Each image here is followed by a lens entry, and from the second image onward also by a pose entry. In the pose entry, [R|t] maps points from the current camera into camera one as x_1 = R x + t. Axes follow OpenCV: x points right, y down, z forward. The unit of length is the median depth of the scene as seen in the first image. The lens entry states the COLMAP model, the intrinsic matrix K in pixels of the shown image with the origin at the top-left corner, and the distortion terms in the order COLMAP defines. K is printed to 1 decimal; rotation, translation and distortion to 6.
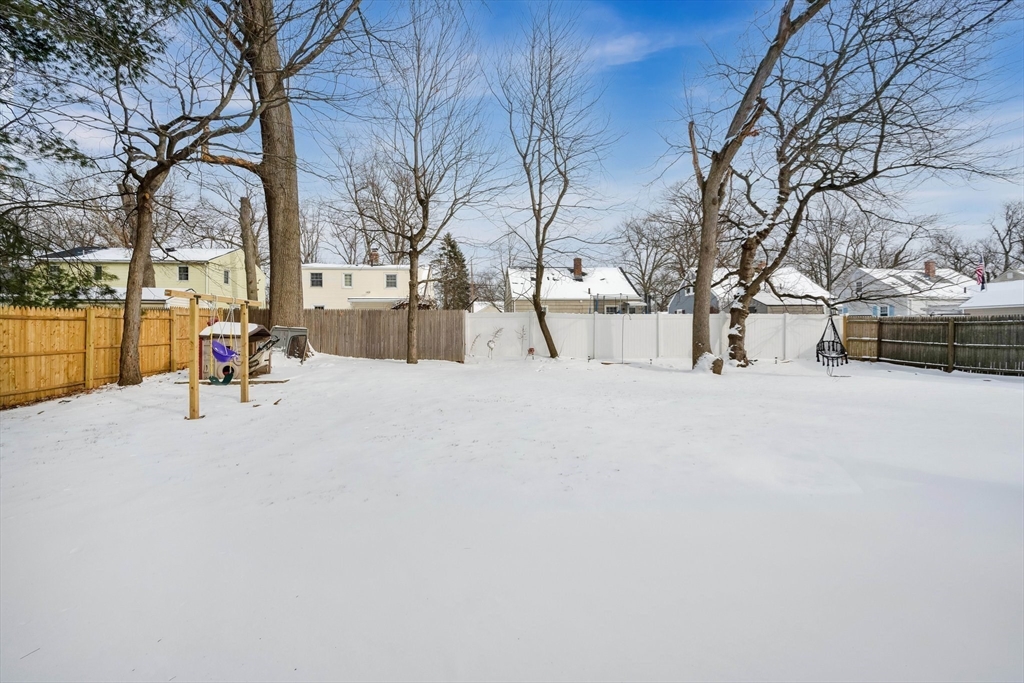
lens RADIAL K [[402.3, 0, 515.1], [0, 402.3, 338.1], [0, 0, 1]] dist [-0.002196, 0.000065]
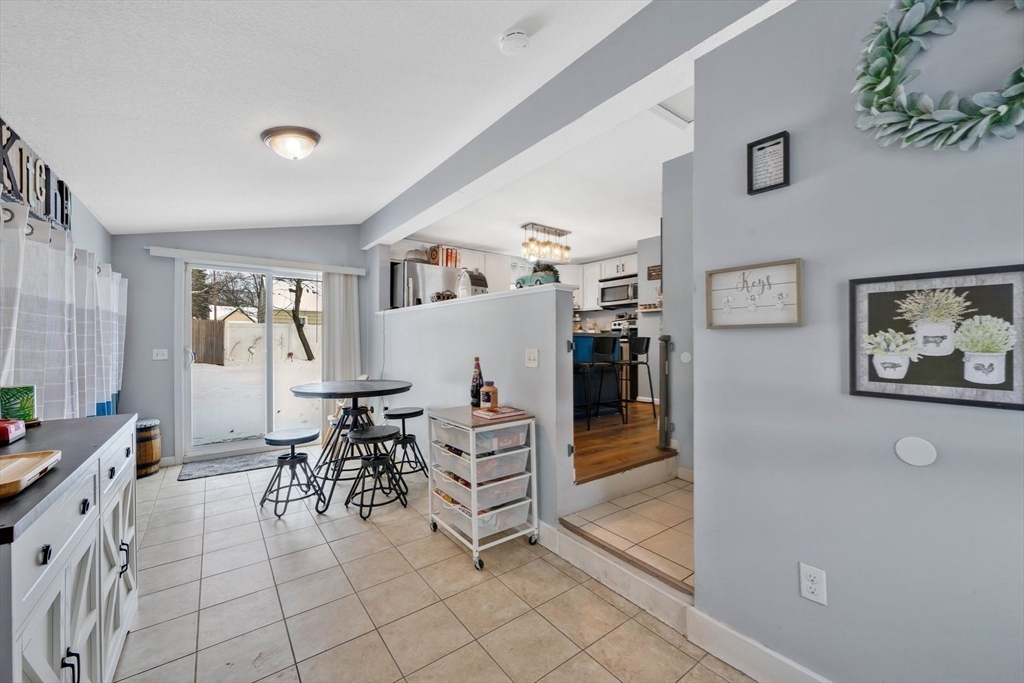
lens RADIAL K [[402.3, 0, 515.1], [0, 402.3, 338.1], [0, 0, 1]] dist [-0.002196, 0.000065]
pose [[0.849272, 0.013881, 0.527773, -0.018129], [-0.000371, 0.999670, -0.025695, 0.008225], [-0.527955, 0.021627, 0.848997, -0.289518]]
